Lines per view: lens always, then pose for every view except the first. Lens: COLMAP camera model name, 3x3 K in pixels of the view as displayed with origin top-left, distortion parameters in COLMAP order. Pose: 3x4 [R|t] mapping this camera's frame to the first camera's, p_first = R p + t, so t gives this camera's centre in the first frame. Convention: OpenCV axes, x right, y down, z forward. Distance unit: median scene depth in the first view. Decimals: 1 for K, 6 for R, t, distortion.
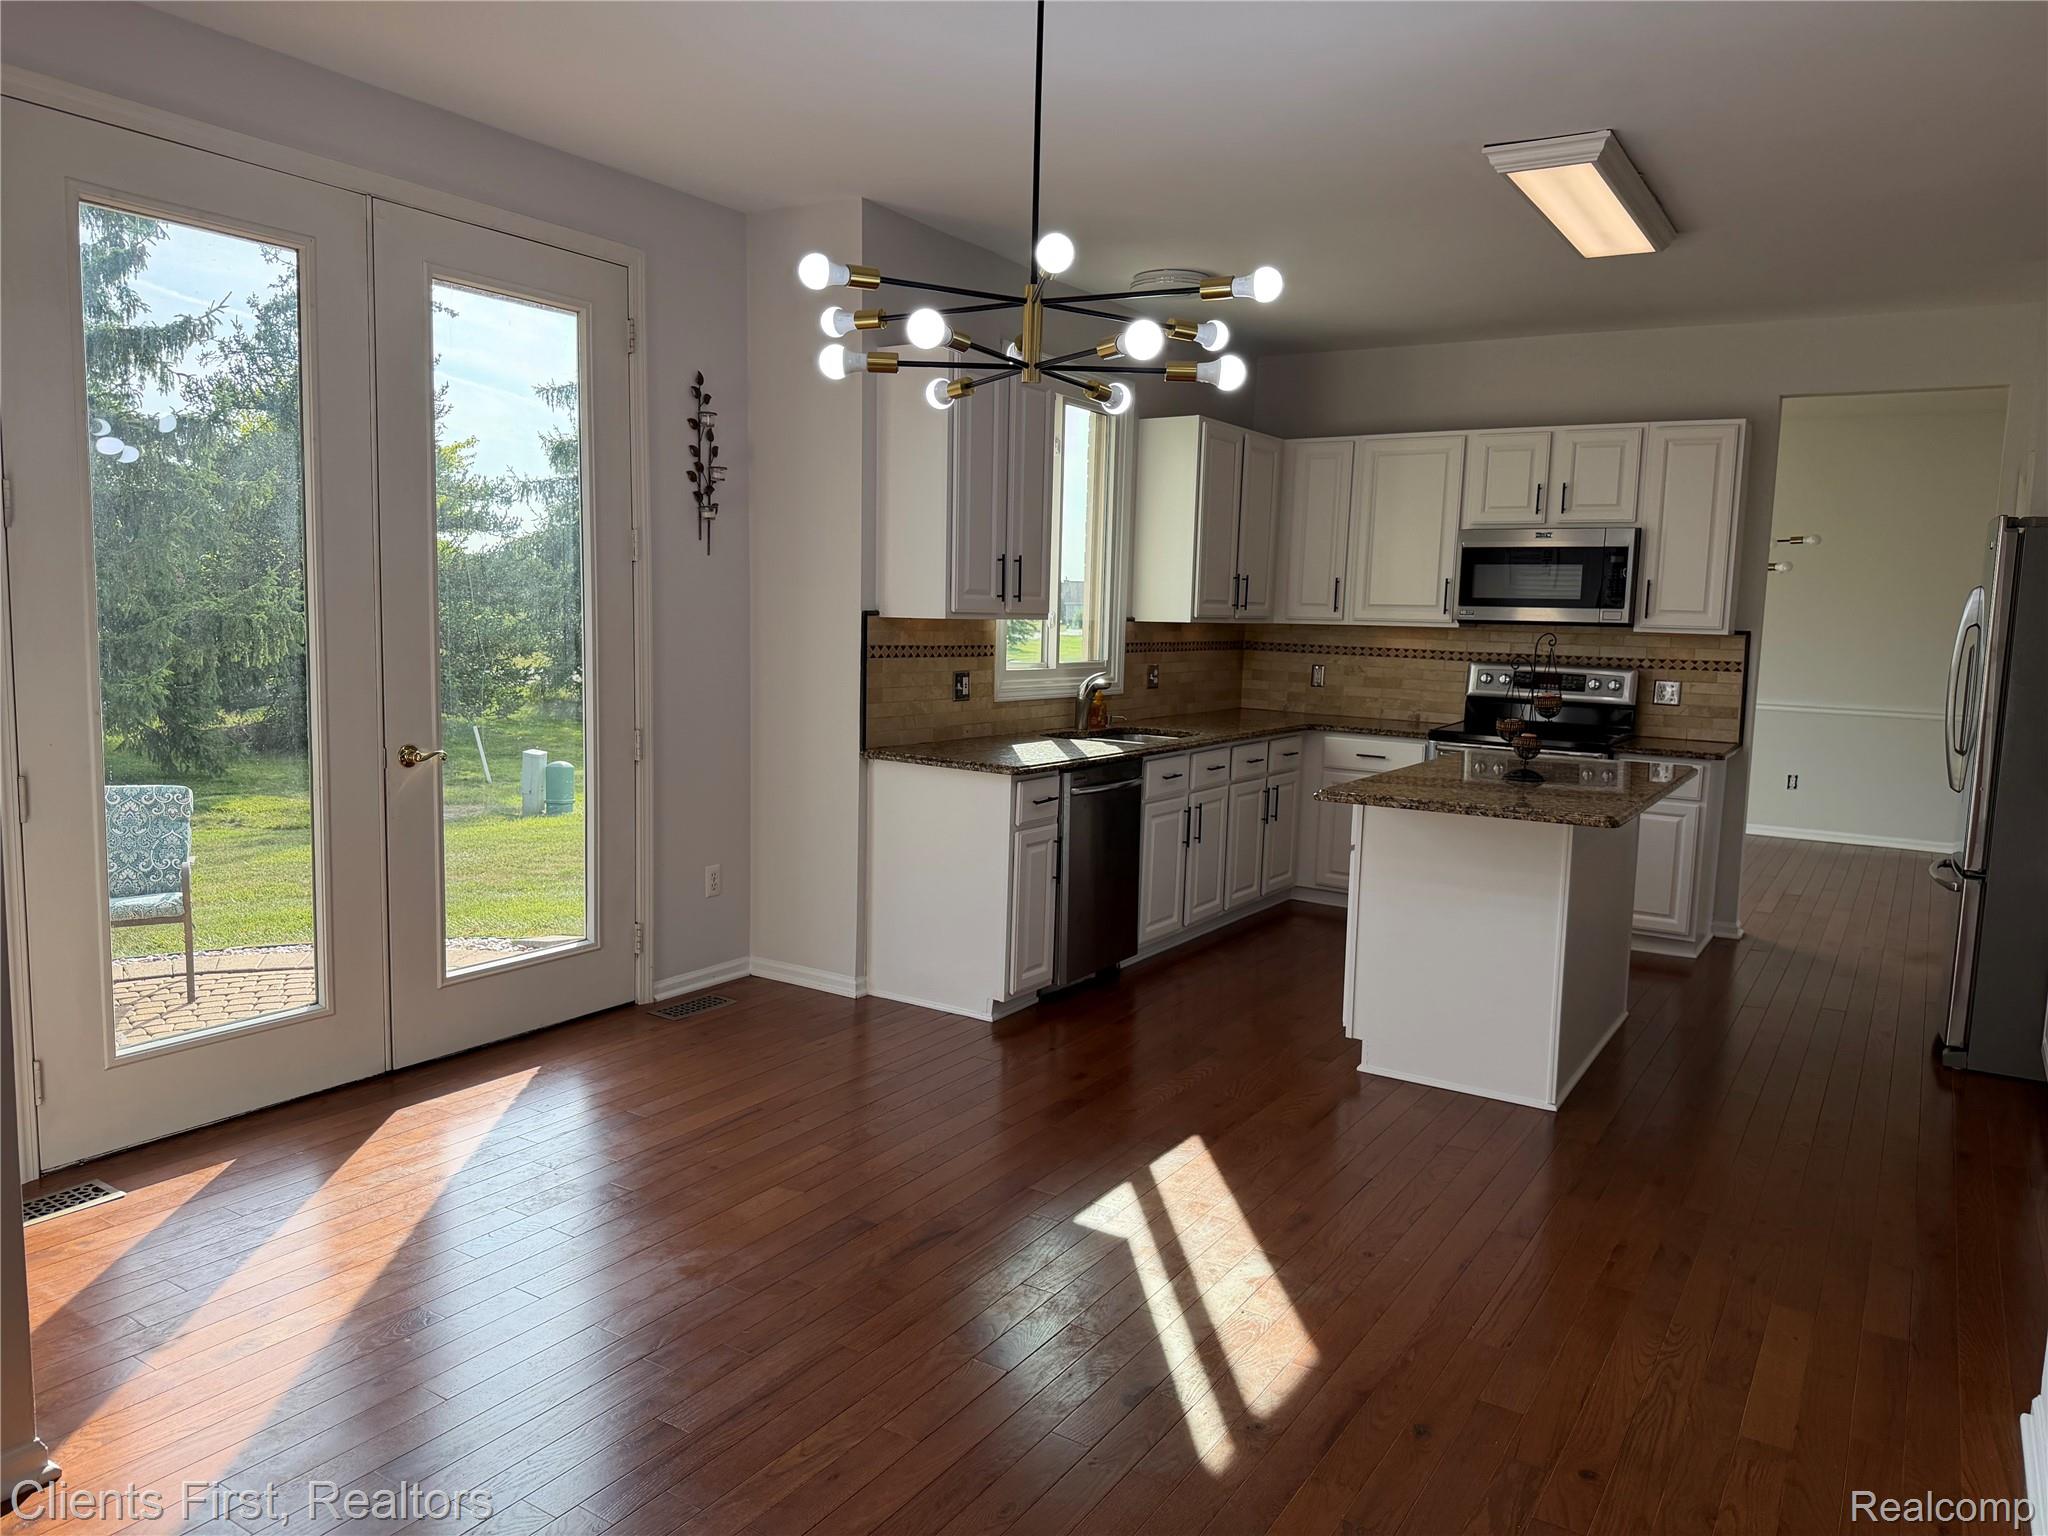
lens RADIAL K [[1429.8, 0, 1015.0], [0, 1429.8, 772.1], [0, 0, 1]] dist [0.202500, -0.435913]
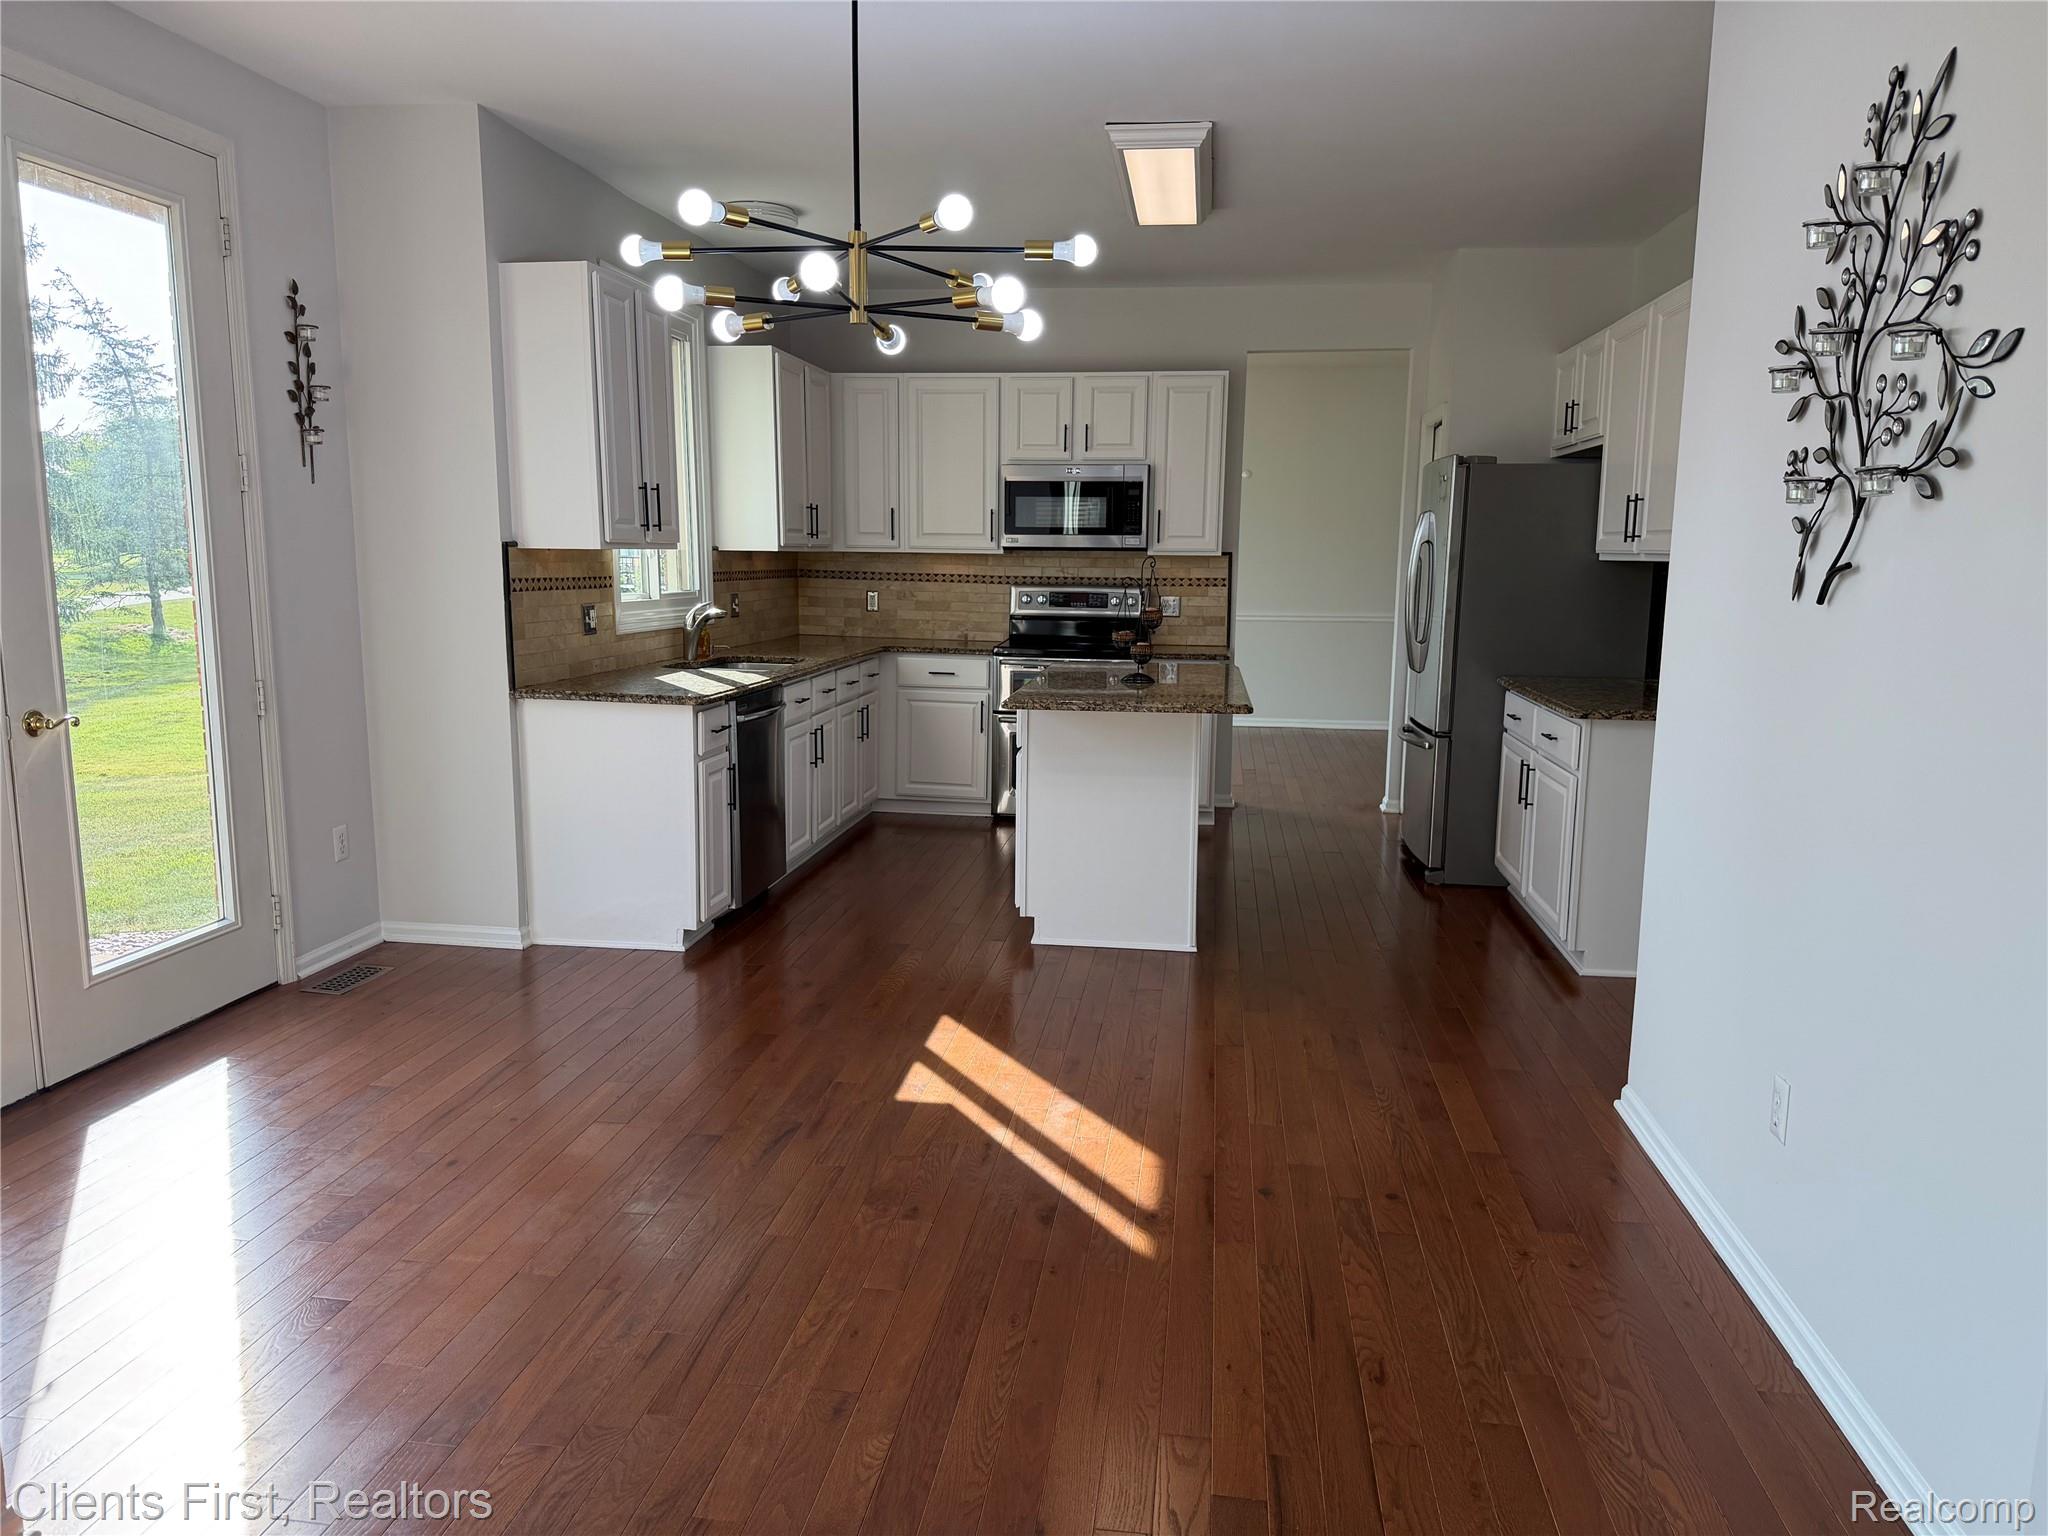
lens RADIAL K [[1432.3, 0, 1025.1], [0, 1432.3, 771.5], [0, 0, 1]] dist [0.156961, -0.264421]
pose [[0.908312, -0.082158, 0.410146, -0.156845], [0.062532, 0.996173, 0.061064, 0.000589], [-0.413594, -0.029818, 0.909973, -0.015337]]
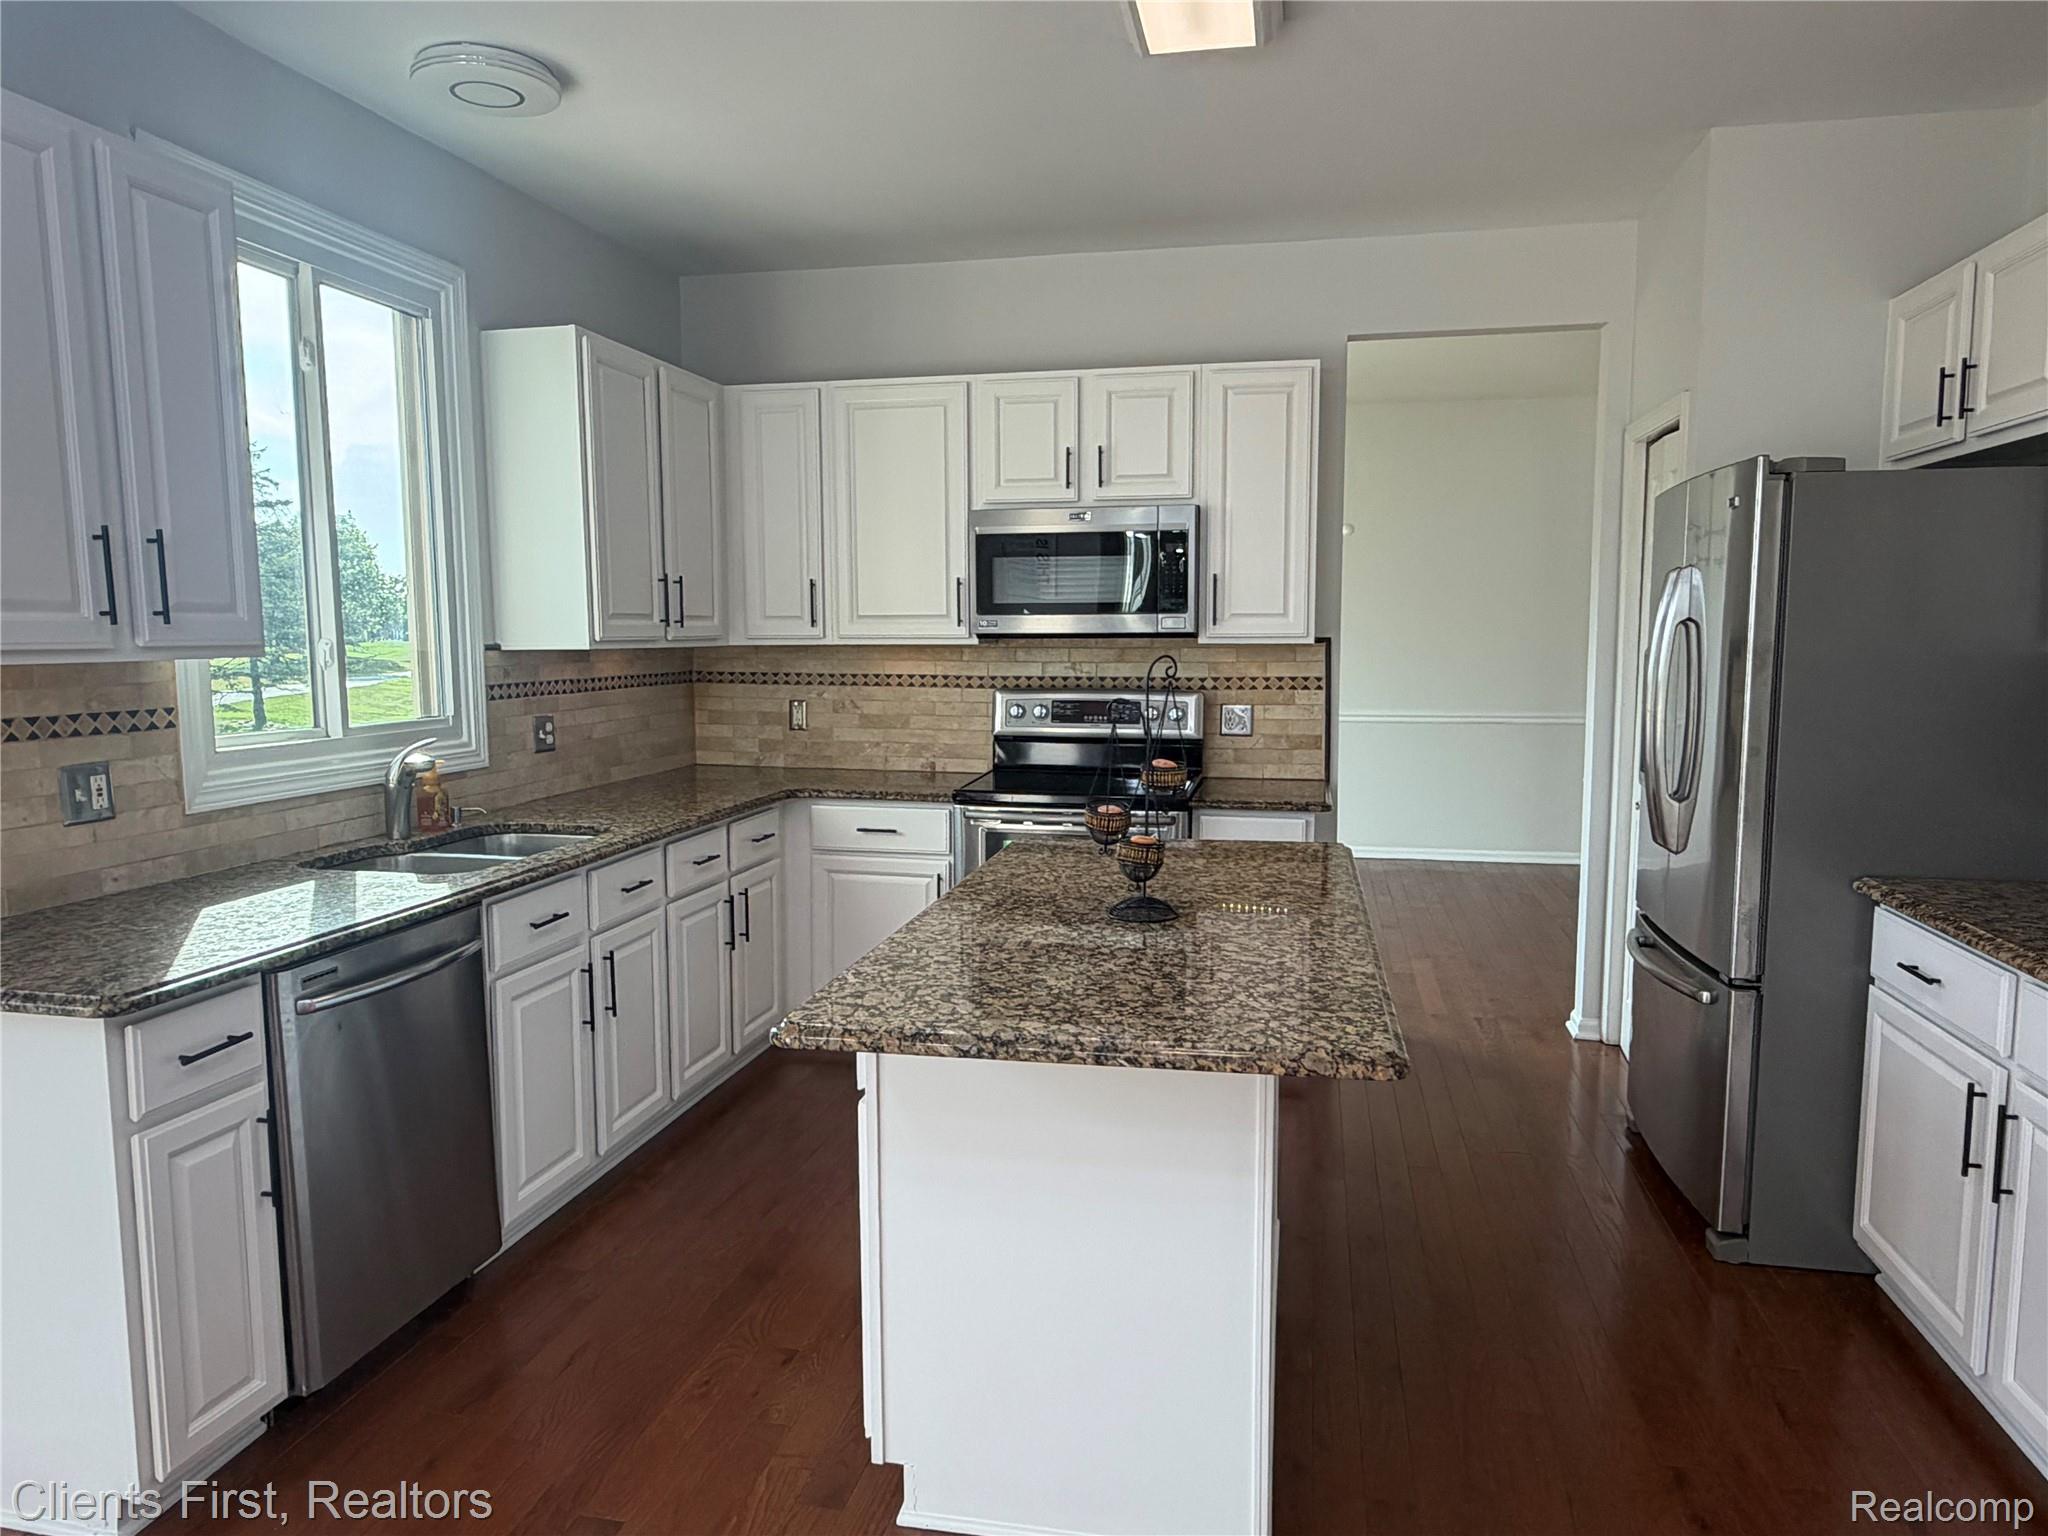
lens RADIAL K [[1366.2, 0, 1022.4], [0, 1366.2, 778.8], [0, 0, 1]] dist [0.000704, 0.003081]
pose [[0.936660, -0.070211, 0.343131, 0.092401], [0.070597, 0.997440, 0.011383, -0.041456], [-0.343051, 0.013562, 0.939219, 0.376146]]
